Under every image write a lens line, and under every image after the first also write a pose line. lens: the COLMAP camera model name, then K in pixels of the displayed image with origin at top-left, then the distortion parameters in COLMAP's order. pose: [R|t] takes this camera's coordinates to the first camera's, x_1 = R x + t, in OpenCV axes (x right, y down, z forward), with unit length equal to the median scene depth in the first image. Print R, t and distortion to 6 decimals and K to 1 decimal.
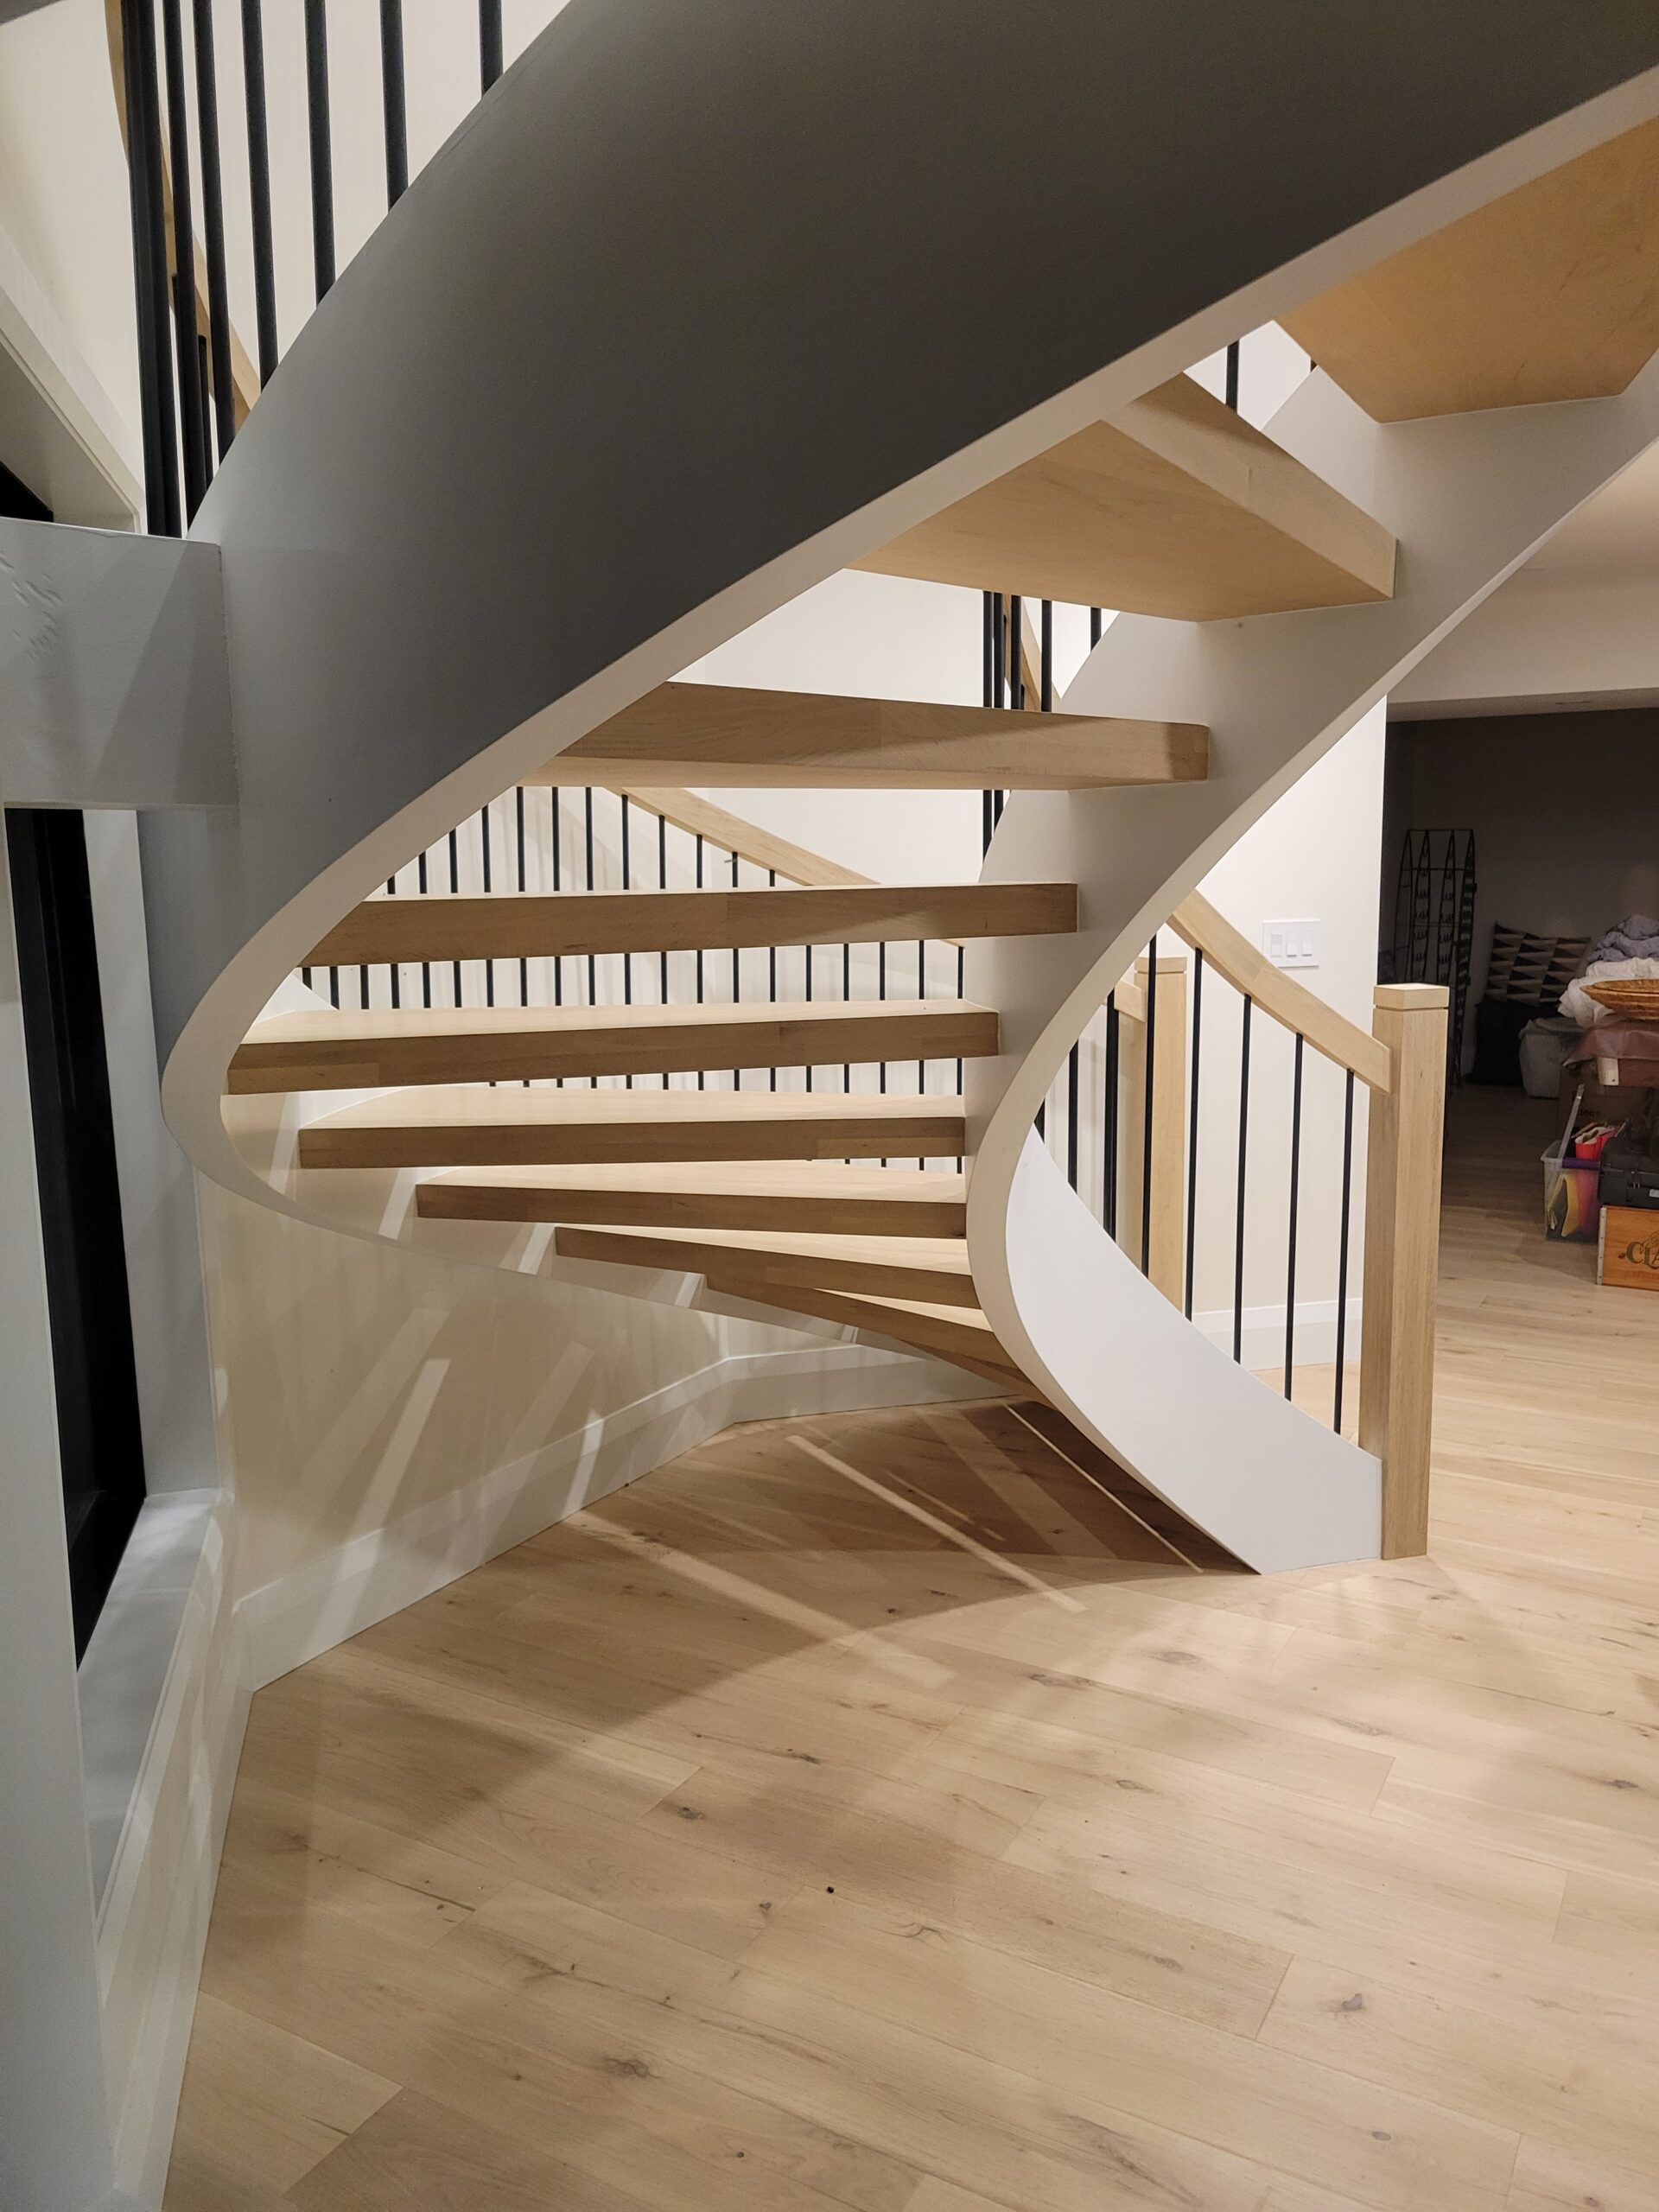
lens RADIAL K [[1666.5, 0, 817.2], [0, 1666.5, 1105.4], [0, 0, 1]] dist [0.052578, -0.040624]
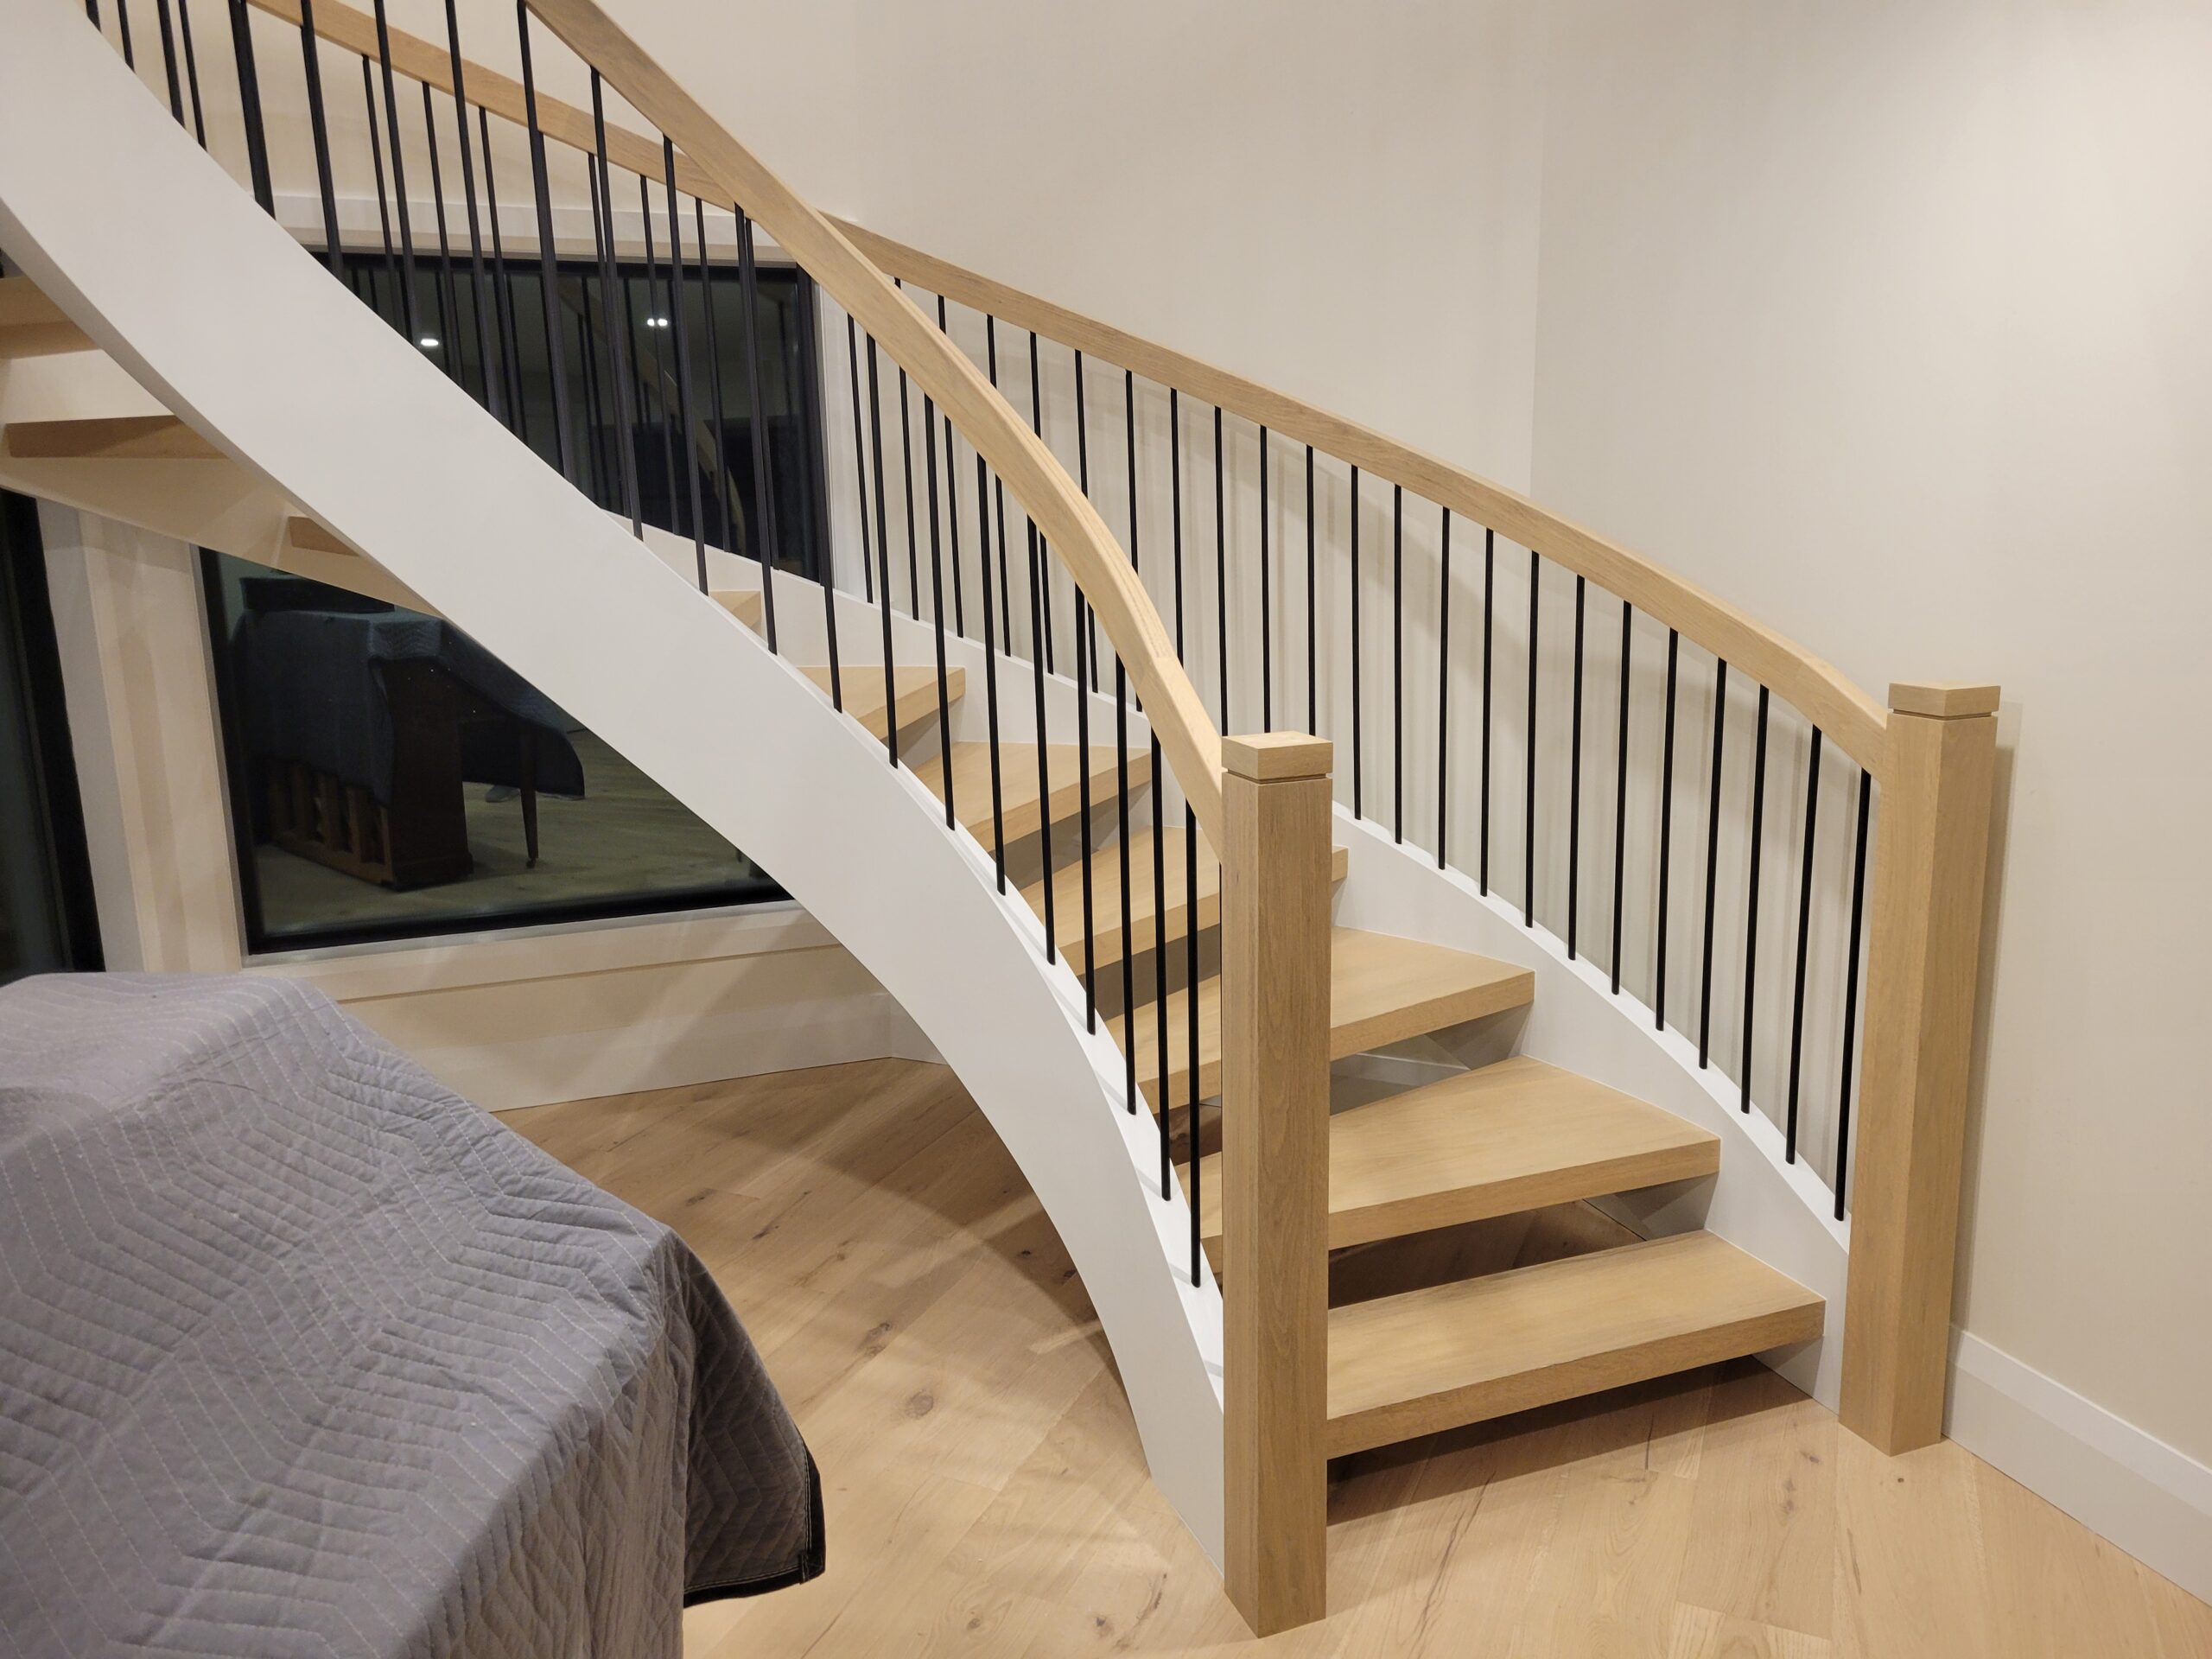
lens RADIAL K [[1666.5, 0, 1116.3], [0, 1666.5, 804.4], [0, 0, 1]] dist [0.052578, -0.040624]
pose [[0.109611, 0.210630, -0.971401, 1.059673], [-0.137490, 0.971108, 0.195052, -0.178027], [0.984420, 0.112178, 0.135404, 0.969958]]
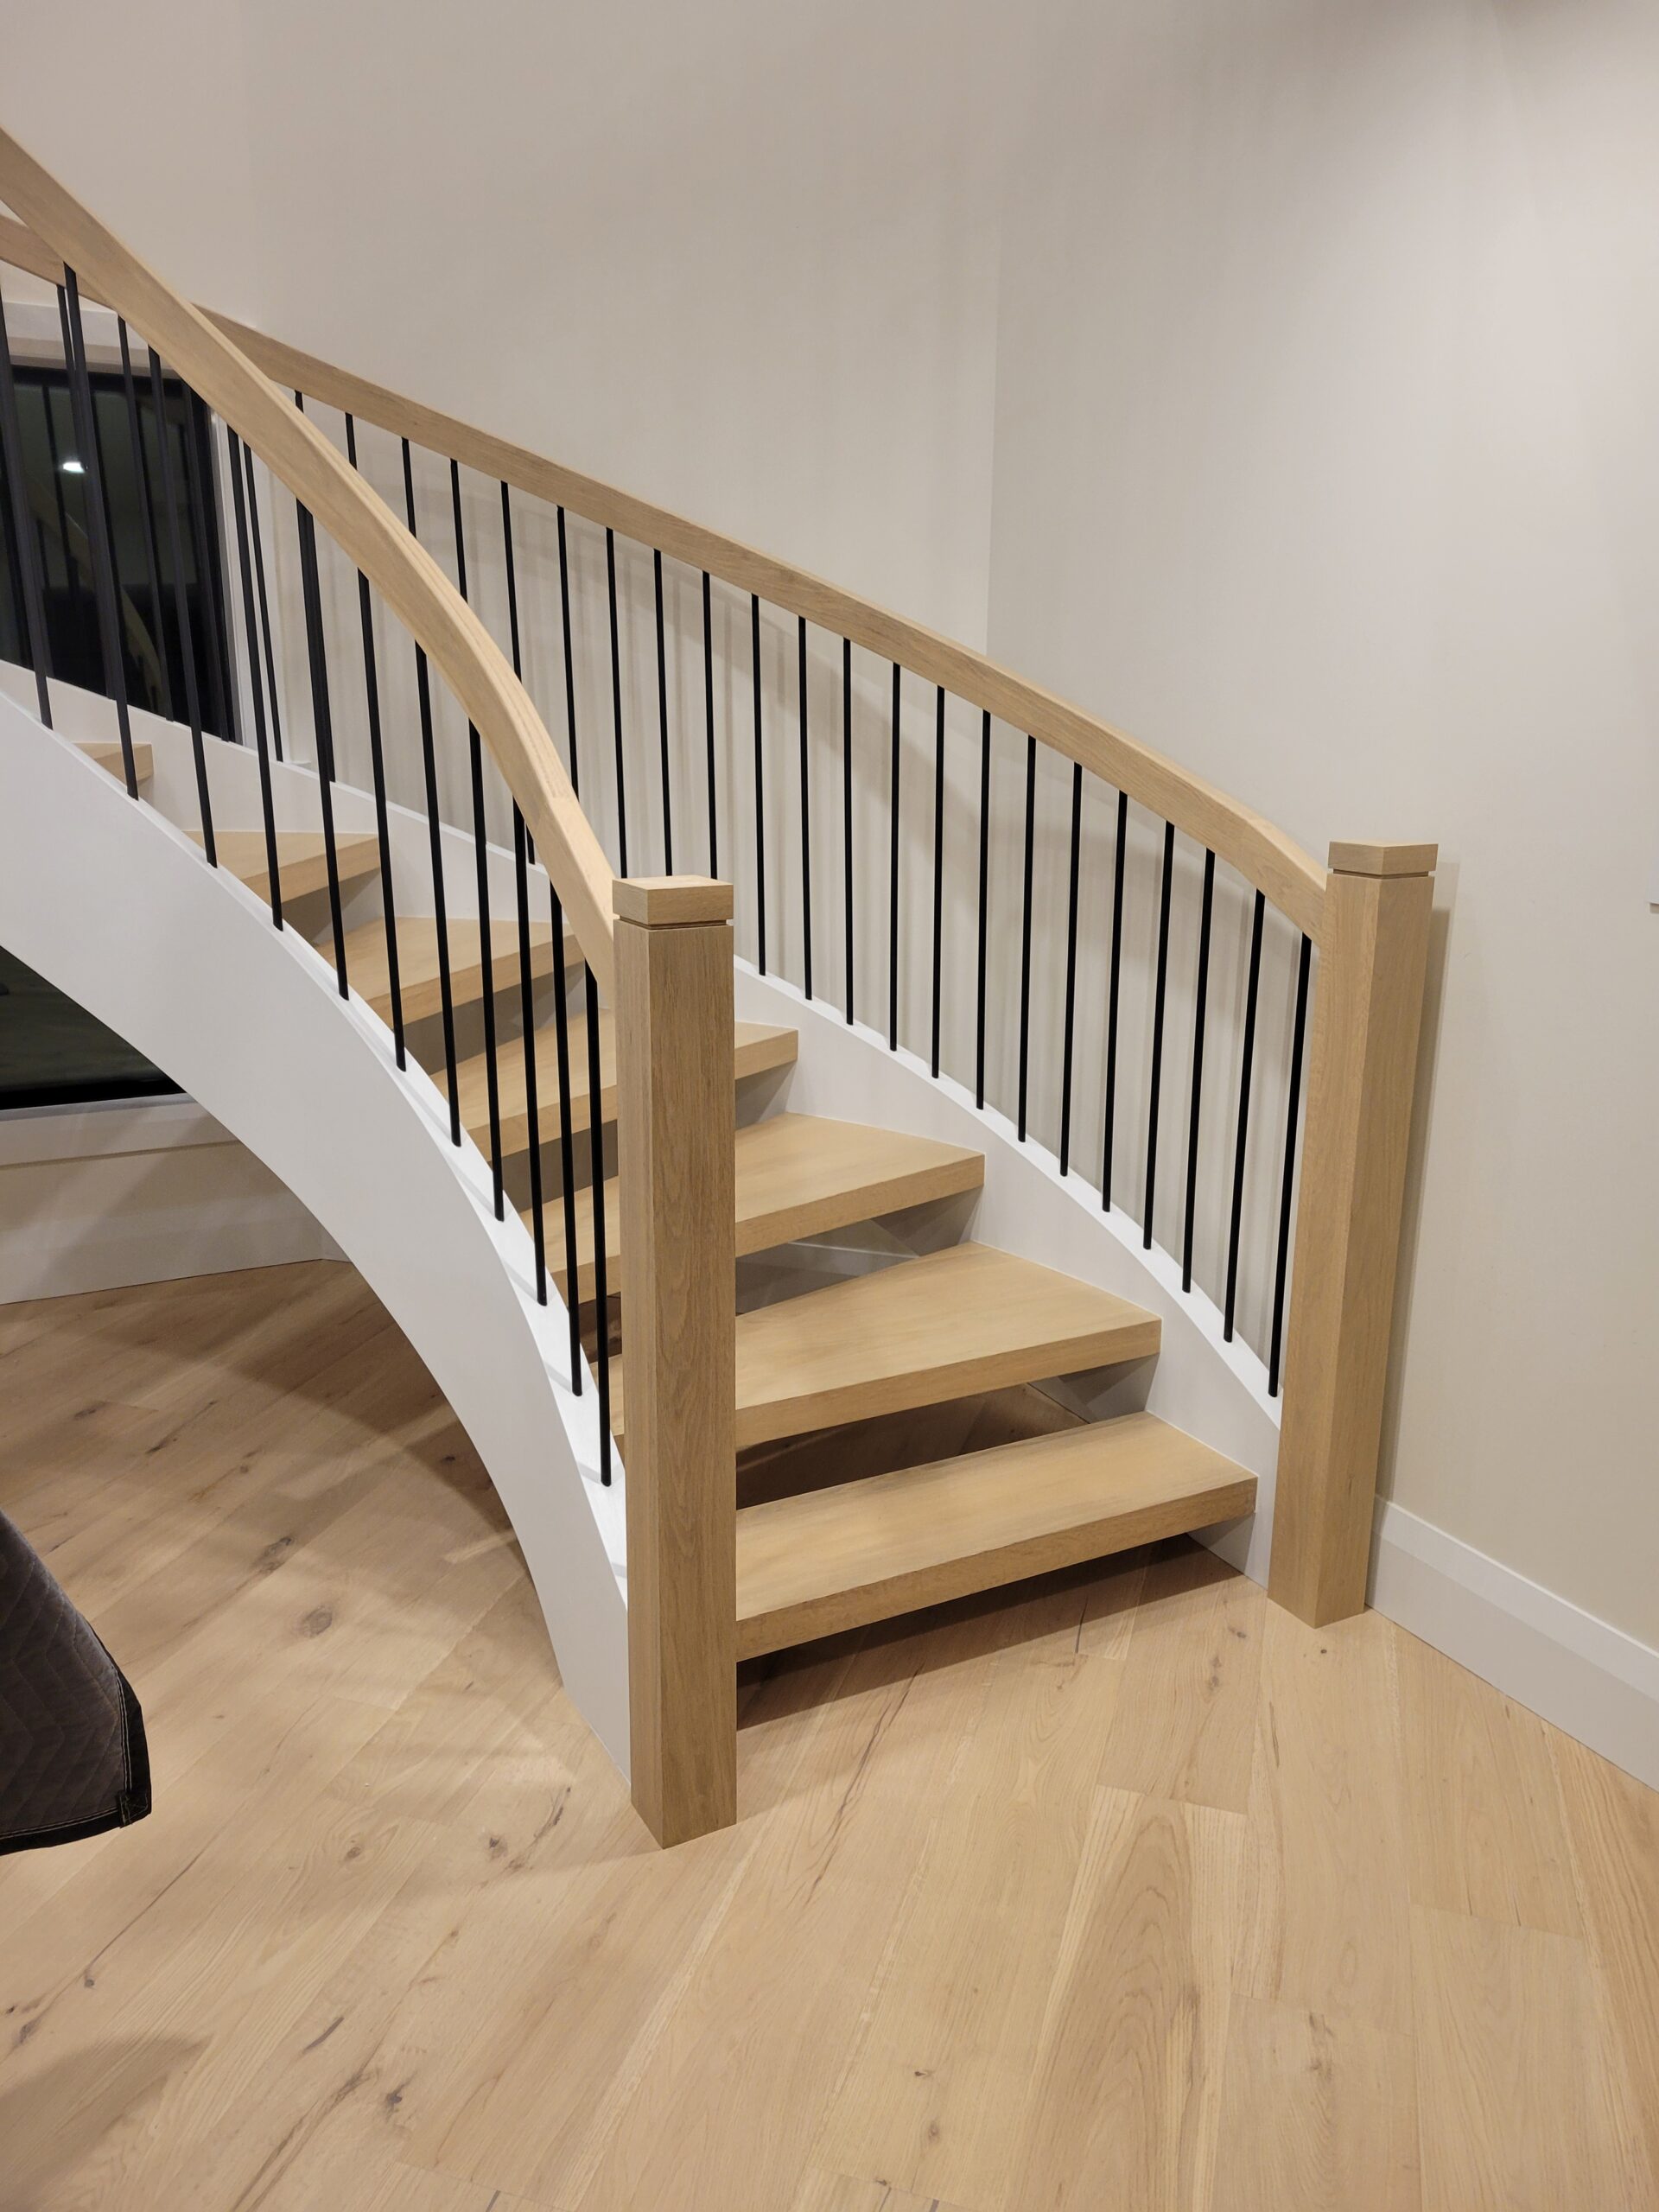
lens RADIAL K [[1666.5, 0, 822.5], [0, 1666.5, 1123.4], [0, 0, 1]] dist [0.052578, -0.040624]
pose [[0.224732, 0.270780, -0.936042, 1.008223], [-0.161204, 0.957708, 0.238345, -0.149598], [0.960994, 0.097330, 0.258878, 1.027052]]
